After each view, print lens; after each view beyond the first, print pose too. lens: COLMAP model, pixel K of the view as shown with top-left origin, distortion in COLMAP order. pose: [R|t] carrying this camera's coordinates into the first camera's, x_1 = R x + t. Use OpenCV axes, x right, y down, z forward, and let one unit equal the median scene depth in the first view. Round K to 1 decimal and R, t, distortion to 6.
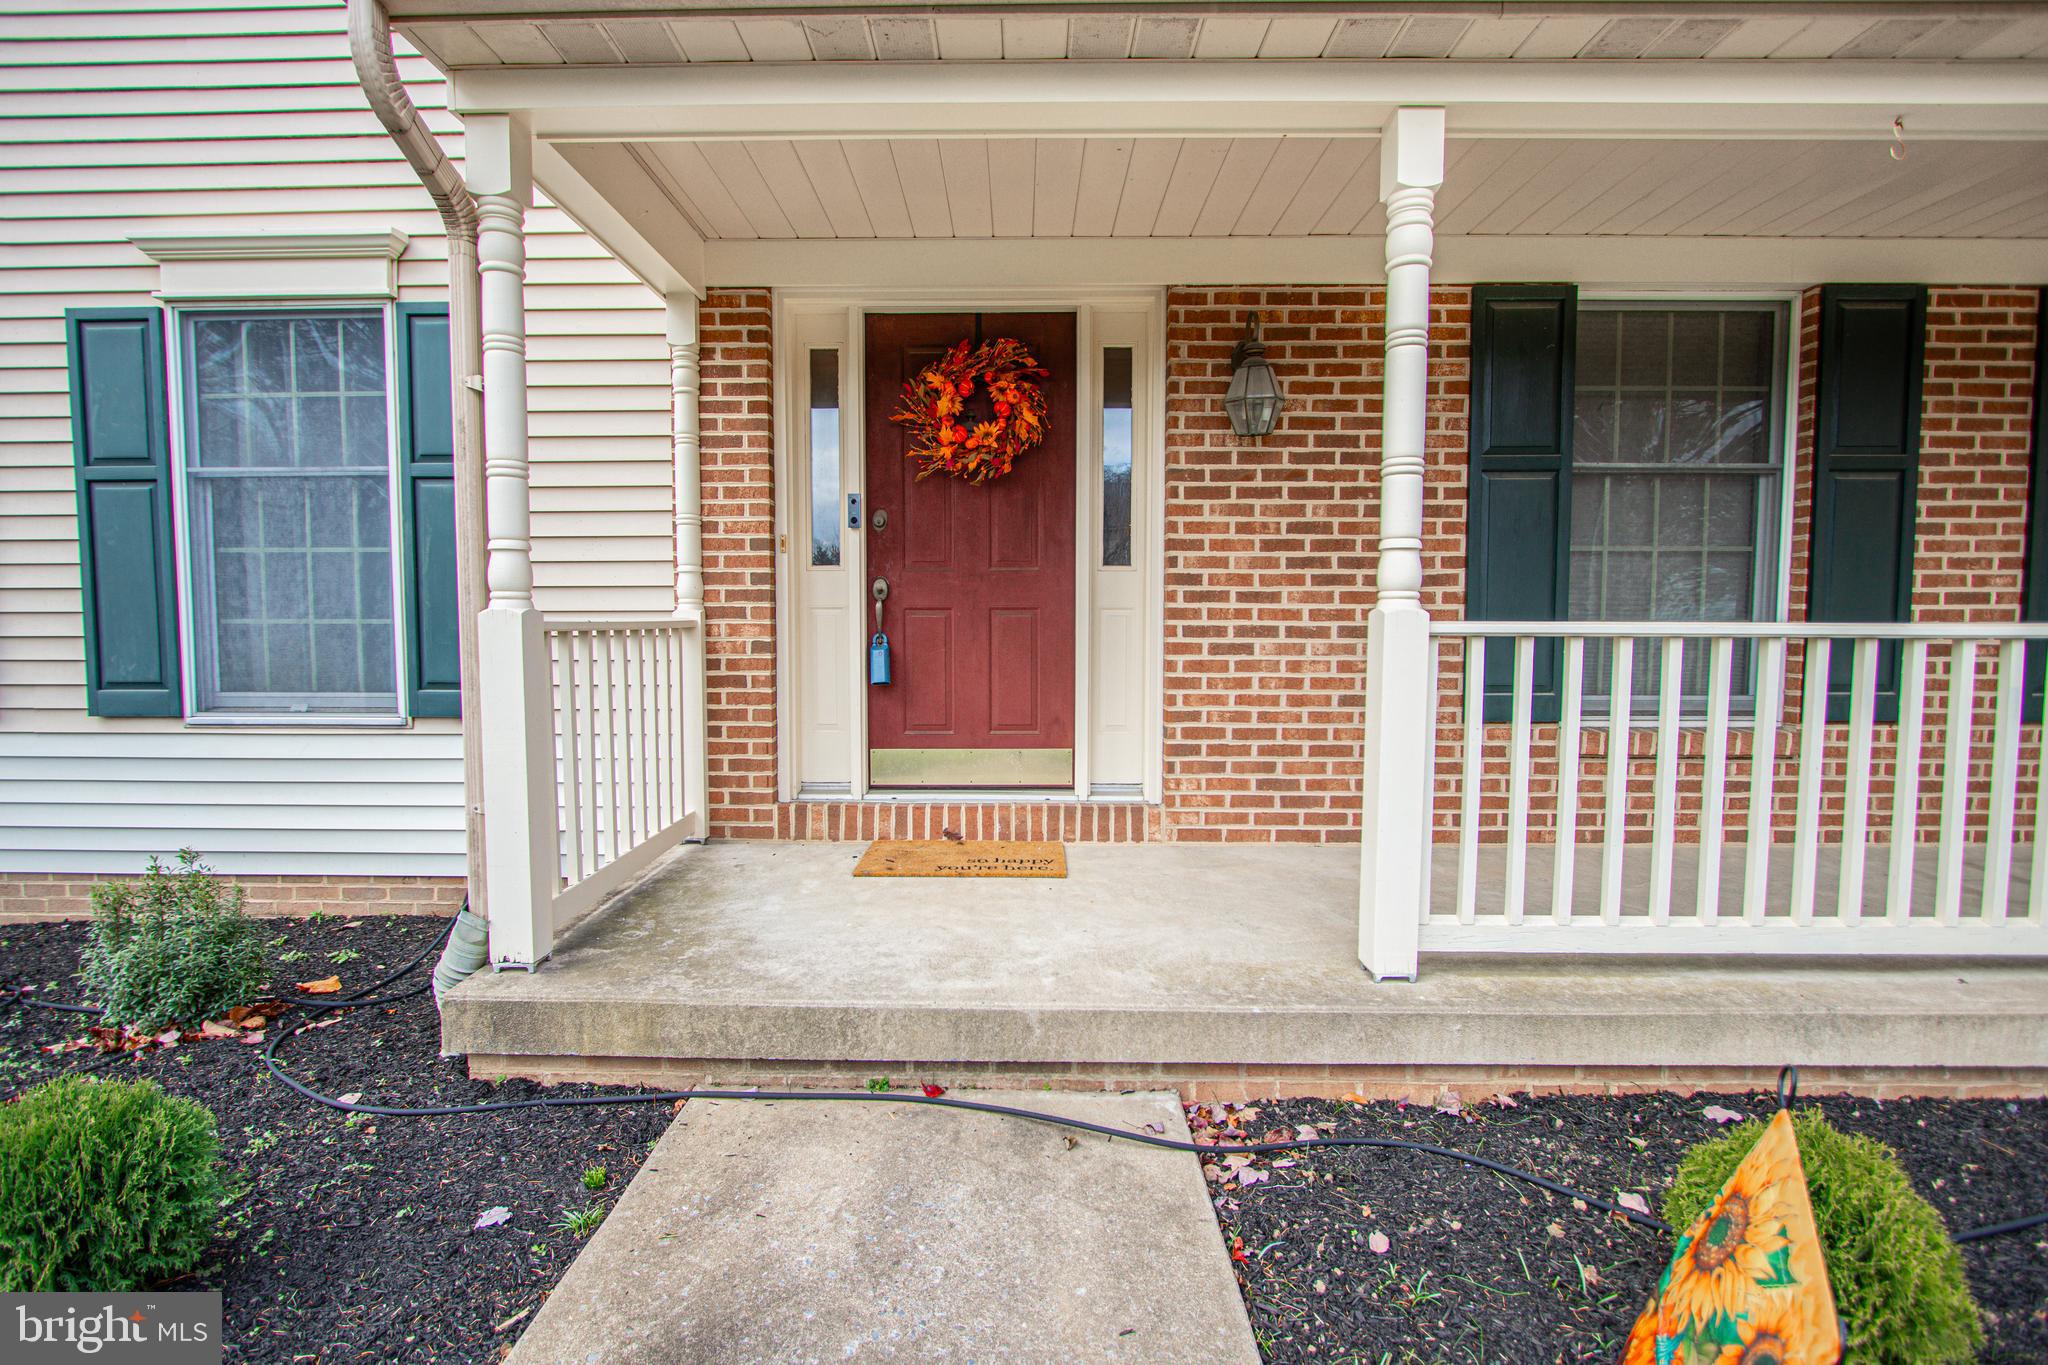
lens RADIAL K [[949.0, 0, 1013.2], [0, 949.0, 682.5], [0, 0, 1]] dist [-0.020786, 0.001827]
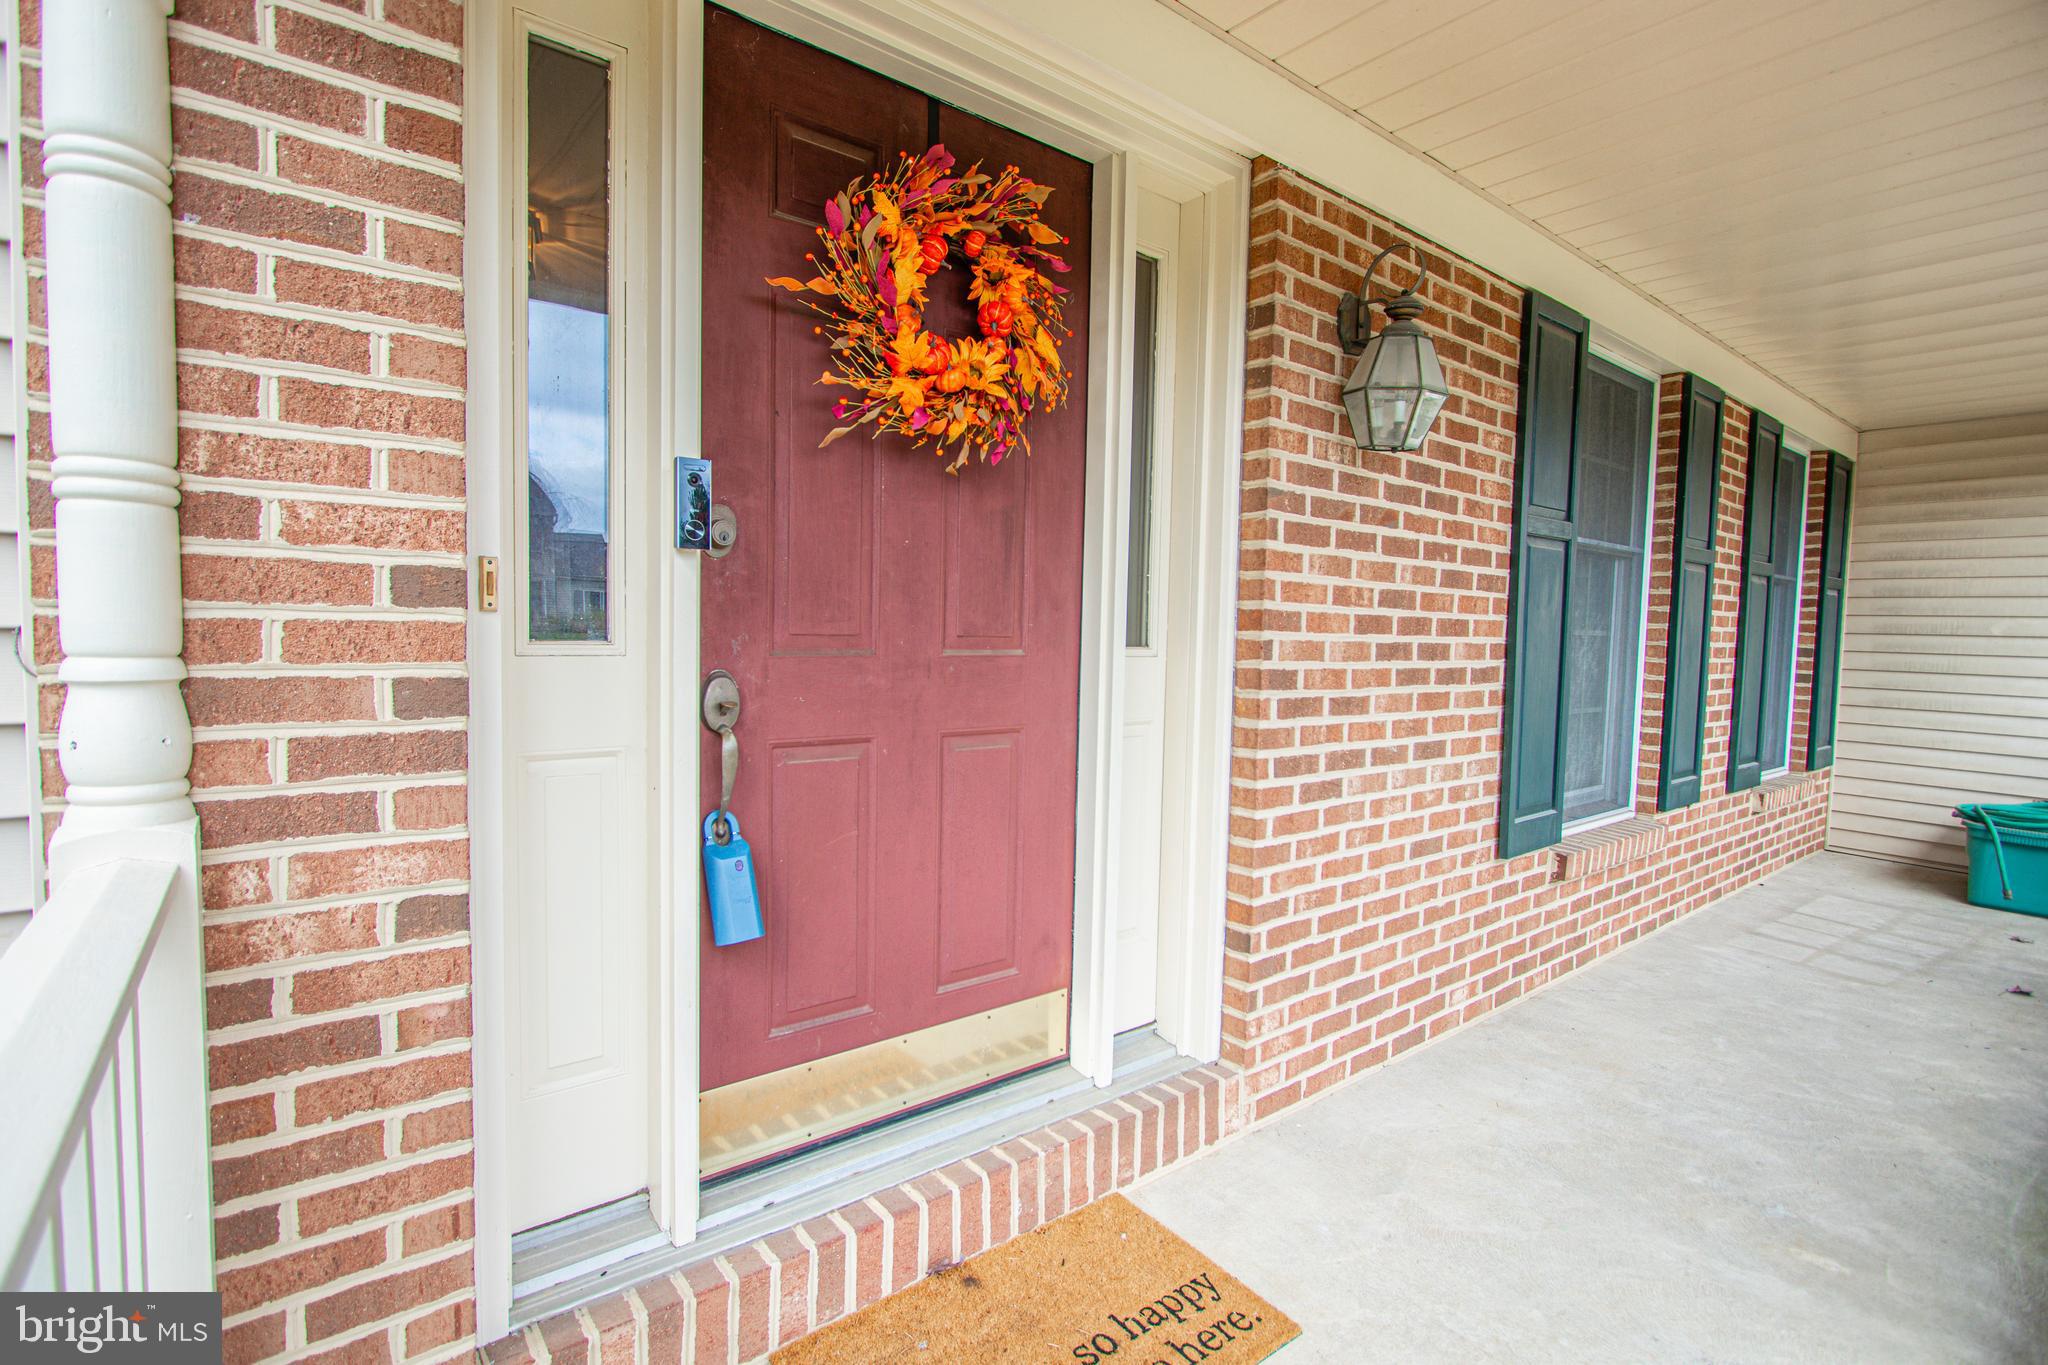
lens RADIAL K [[949.0, 0, 1013.2], [0, 949.0, 682.5], [0, 0, 1]] dist [-0.020786, 0.001827]
pose [[0.784966, -0.017431, 0.619294, -0.307968], [0.011338, 0.999841, 0.013771, -0.116604], [-0.619435, -0.003788, 0.785039, 0.642109]]
